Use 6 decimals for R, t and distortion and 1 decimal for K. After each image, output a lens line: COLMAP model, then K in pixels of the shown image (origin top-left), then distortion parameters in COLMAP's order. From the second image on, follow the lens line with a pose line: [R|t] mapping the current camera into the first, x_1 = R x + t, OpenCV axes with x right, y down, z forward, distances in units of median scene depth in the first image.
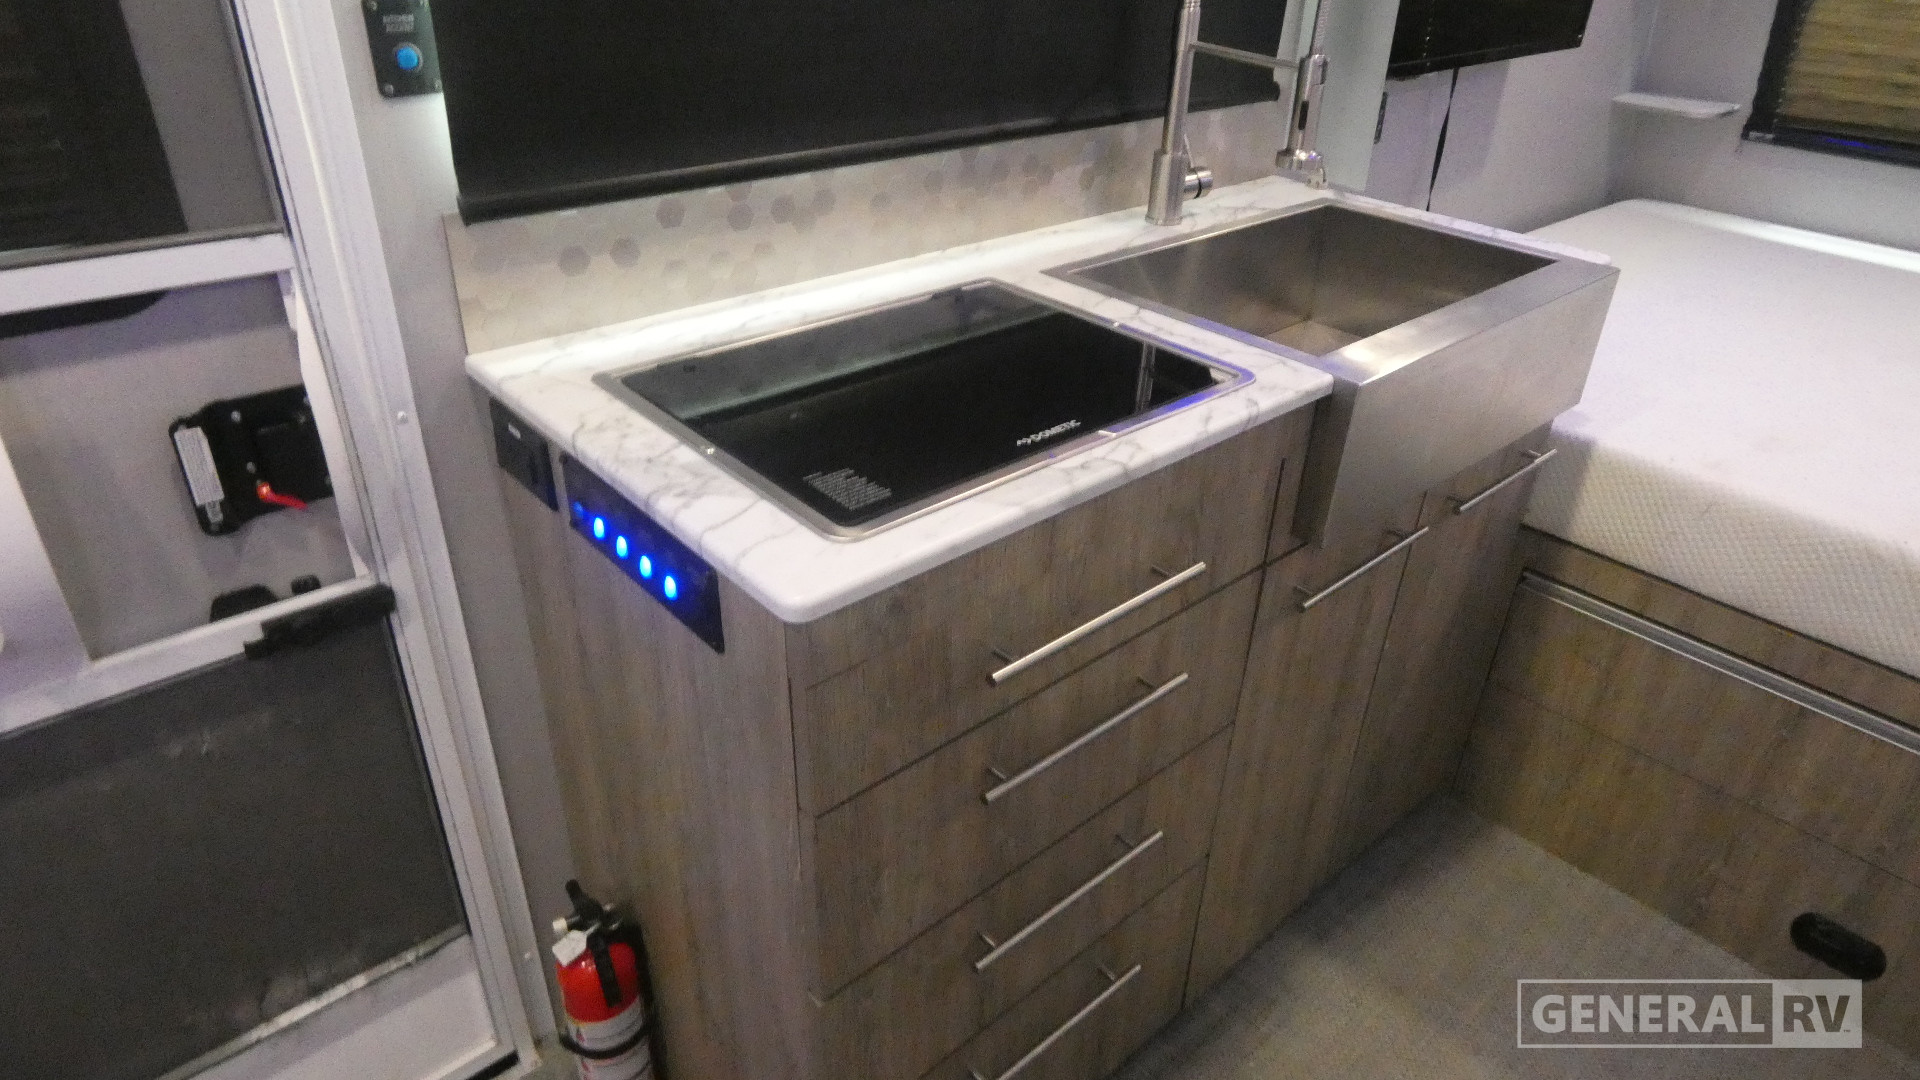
lens RADIAL K [[1169.0, 0, 975.5], [0, 1169.0, 530.0], [0, 0, 1]] dist [0.010903, -0.017113]
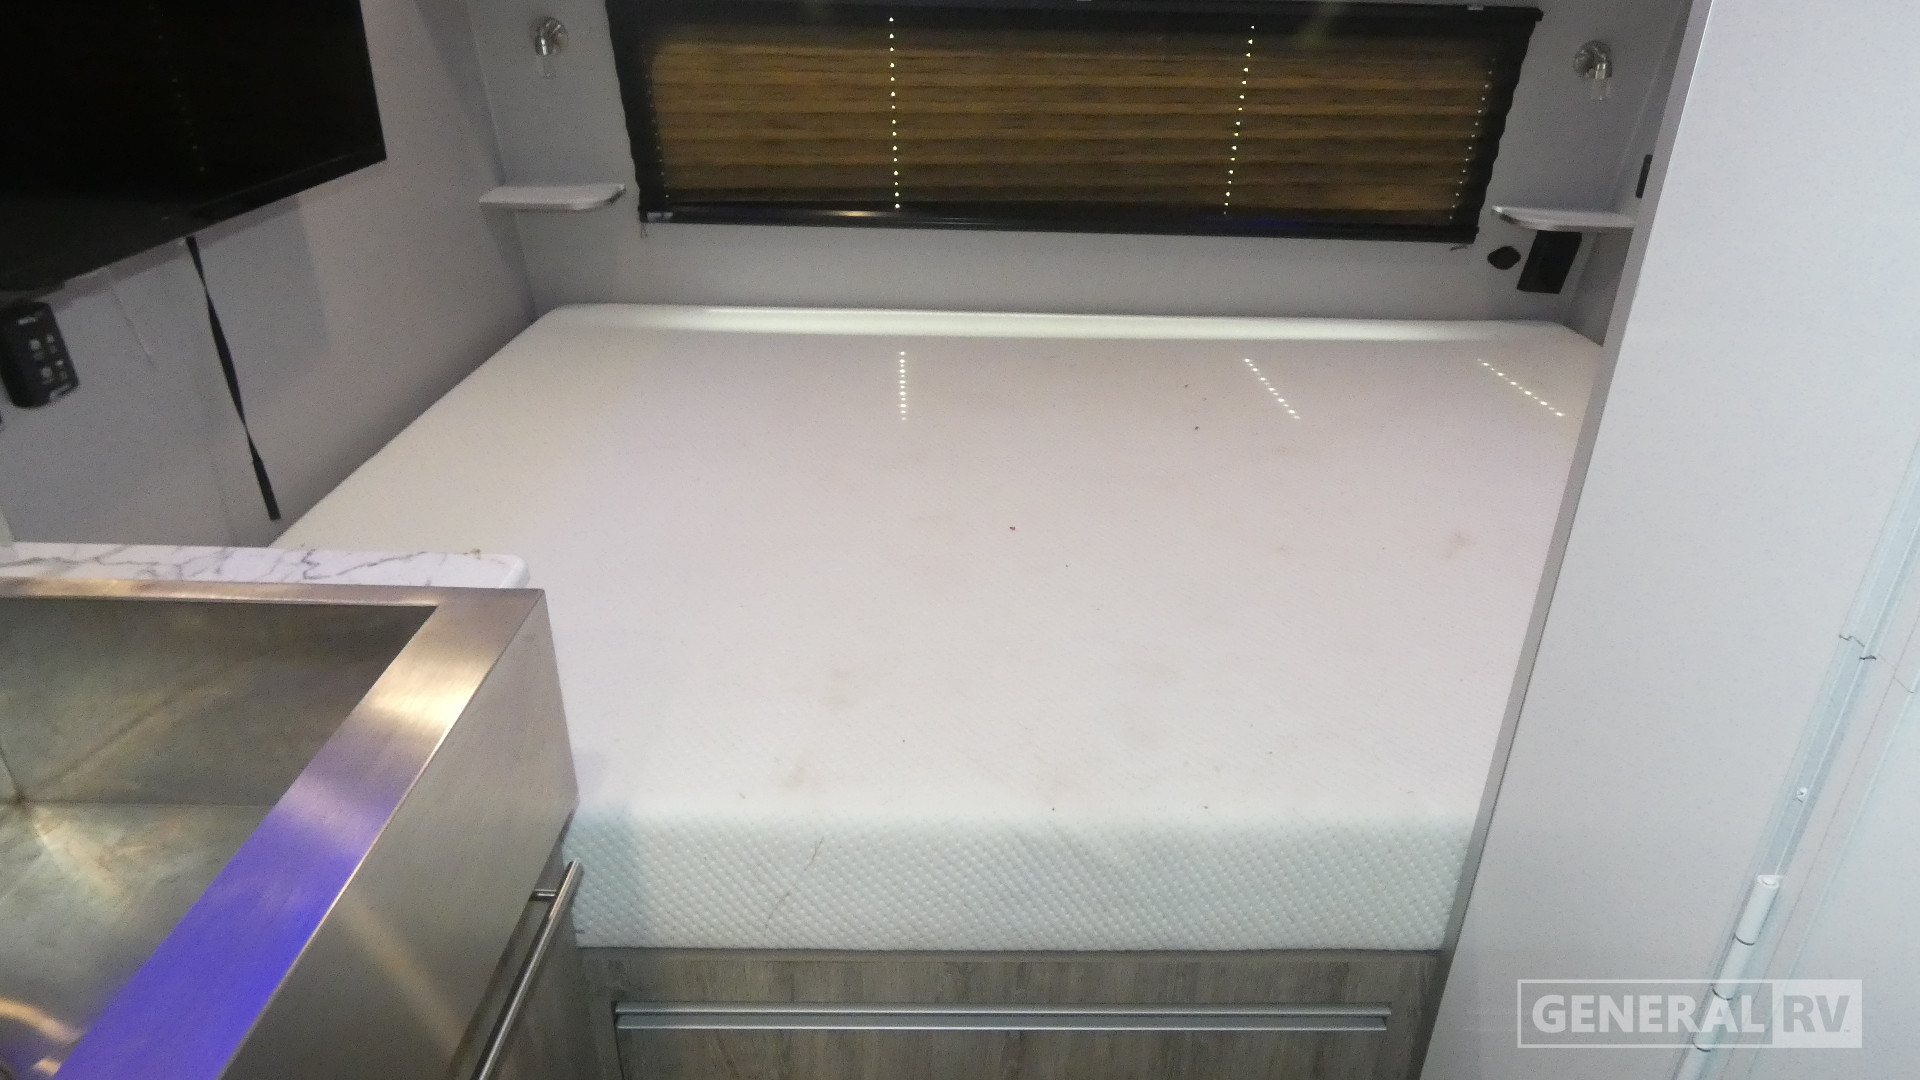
lens RADIAL K [[1169.0, 0, 958.1], [0, 1169.0, 547.1], [0, 0, 1]] dist [0.010903, -0.017113]
pose [[0.683561, -0.349002, 0.641047, 0.318787], [0.364748, 0.924082, 0.114155, -0.223414], [-0.632221, 0.155789, 0.758964, 0.424286]]
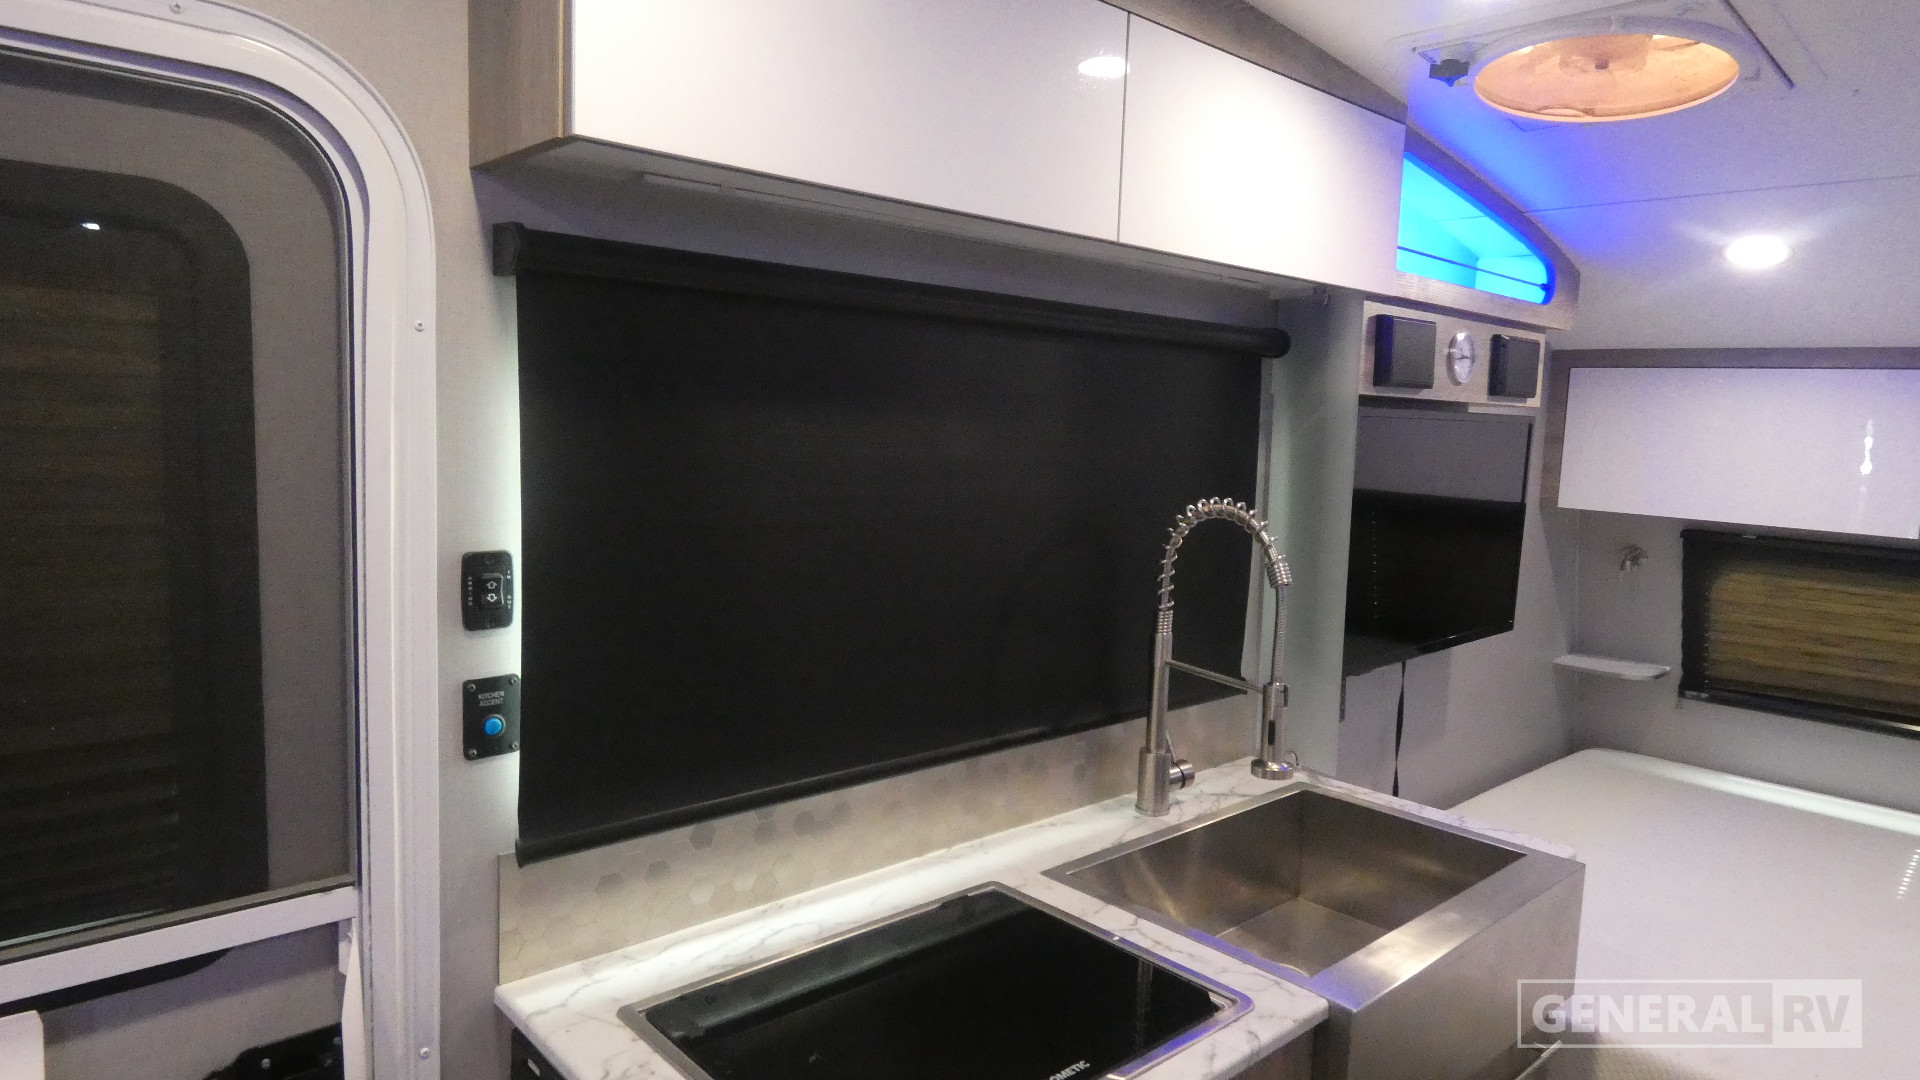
lens RADIAL K [[1169.0, 0, 971.7], [0, 1169.0, 538.9], [0, 0, 1]] dist [0.010903, -0.017113]
pose [[0.999974, -0.003275, 0.006363, -0.012104], [0.005540, 0.917138, -0.398532, -0.069447], [-0.004530, 0.398557, 0.917132, -0.086953]]
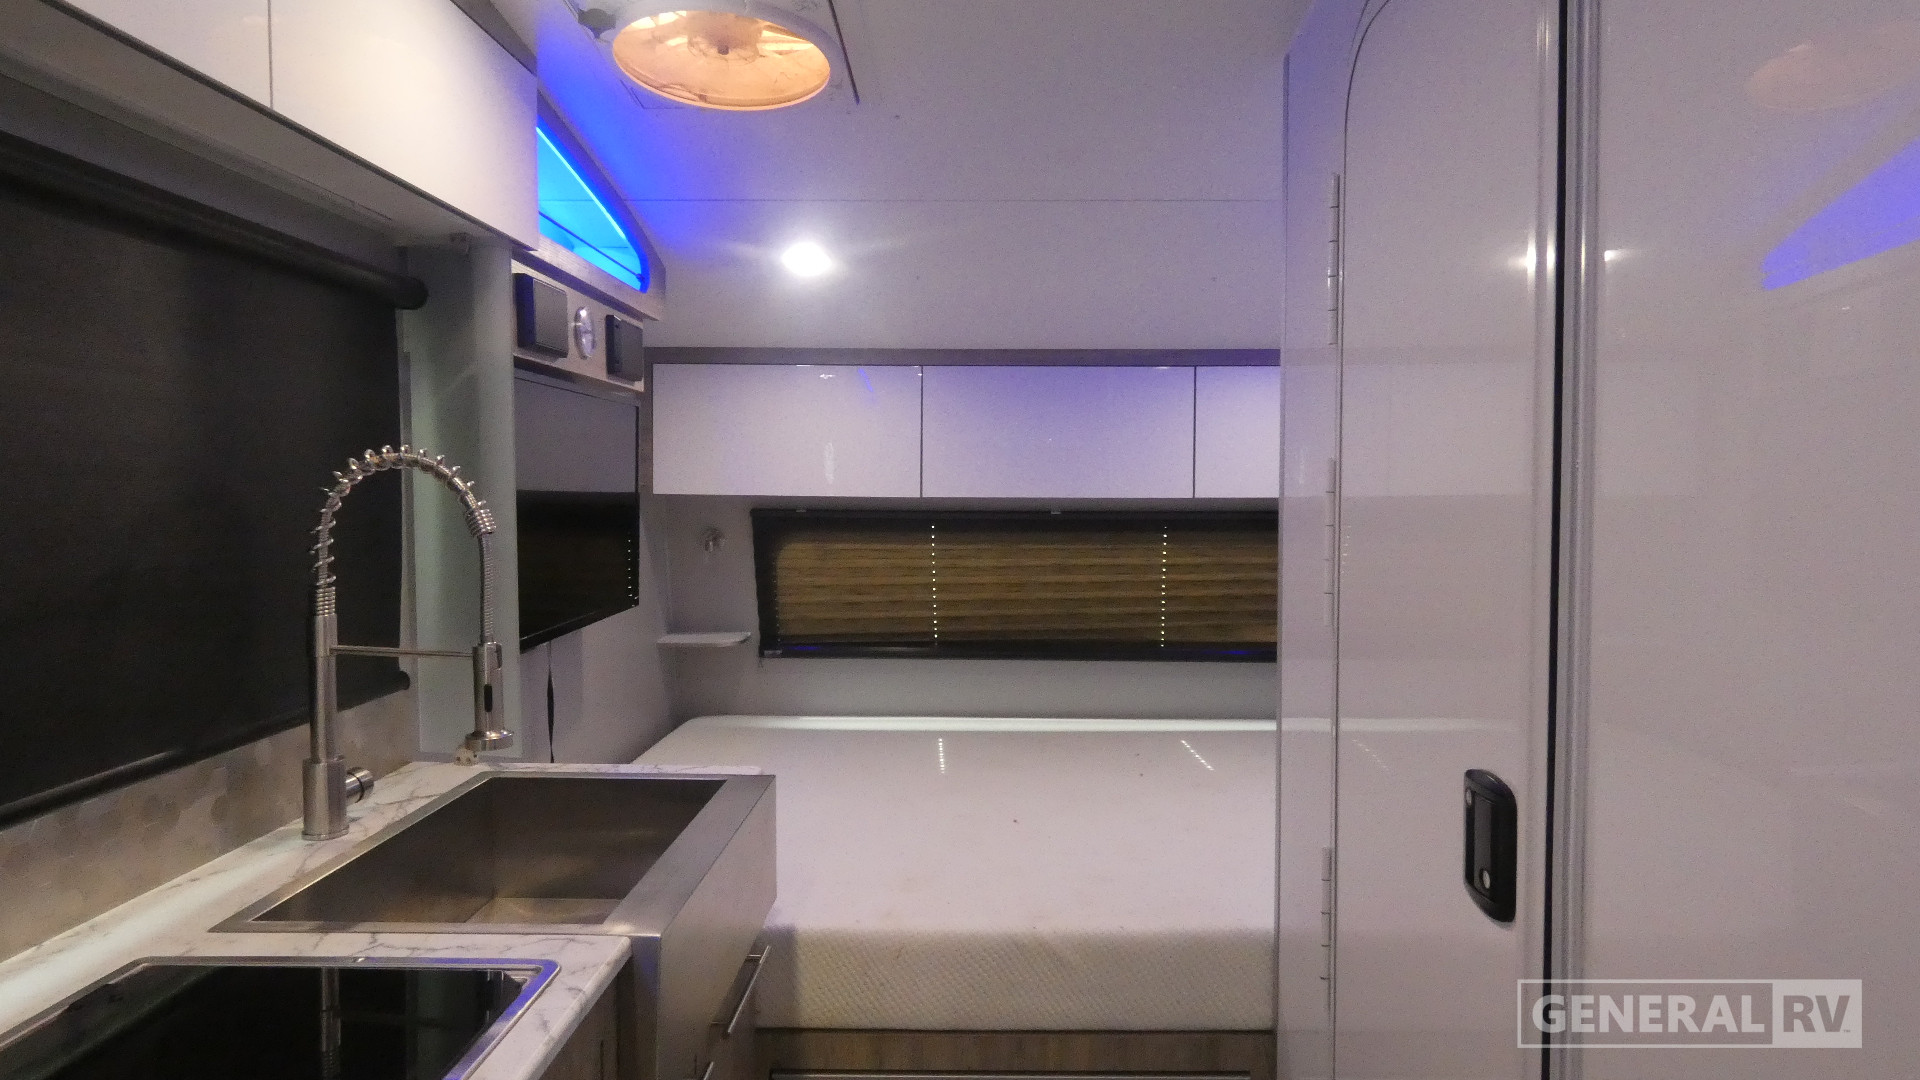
lens RADIAL K [[1169.0, 0, 967.8], [0, 1169.0, 535.2], [0, 0, 1]] dist [0.010903, -0.017113]
pose [[0.689099, -0.066955, 0.721568, -0.135600], [0.377354, 0.883225, -0.278419, -0.035788], [-0.618665, 0.464145, 0.633895, 0.034012]]
